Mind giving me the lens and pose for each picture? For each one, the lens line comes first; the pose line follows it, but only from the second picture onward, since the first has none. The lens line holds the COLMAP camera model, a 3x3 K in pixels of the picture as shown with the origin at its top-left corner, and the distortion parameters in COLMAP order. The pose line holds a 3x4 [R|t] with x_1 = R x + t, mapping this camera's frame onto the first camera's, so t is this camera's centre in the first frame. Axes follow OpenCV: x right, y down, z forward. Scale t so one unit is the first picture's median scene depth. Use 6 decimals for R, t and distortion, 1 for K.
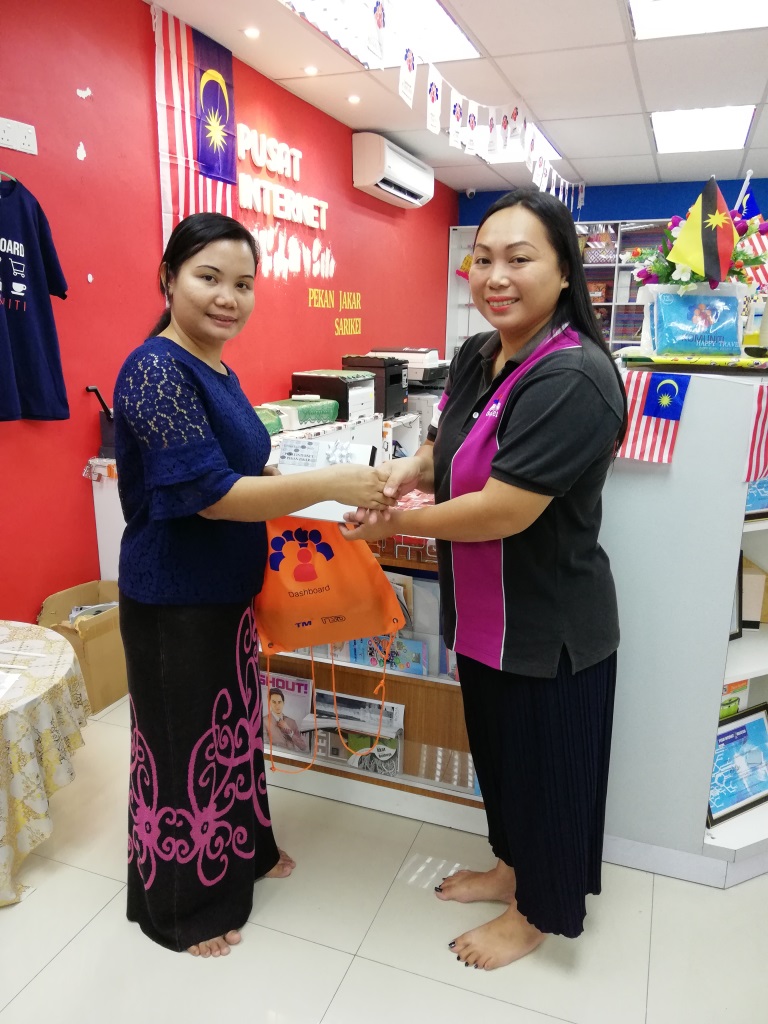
lens RADIAL K [[780.0, 0, 385.9], [0, 780.0, 517.3], [0, 0, 1]] dist [0.029655, -0.049634]
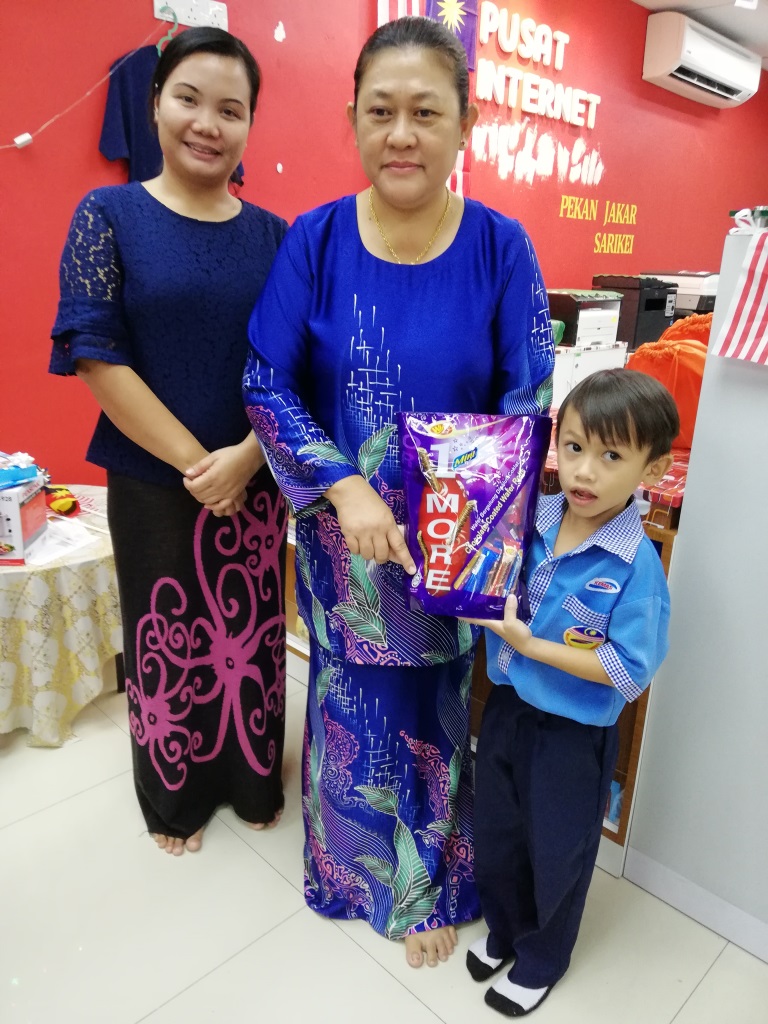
lens RADIAL K [[780.0, 0, 379.5], [0, 780.0, 512.2], [0, 0, 1]] dist [0.029655, -0.049634]
pose [[0.906256, 0.148711, -0.395707, 0.126842], [-0.125170, 0.988503, 0.084823, 0.015402], [0.403772, -0.027340, 0.914451, 0.094184]]
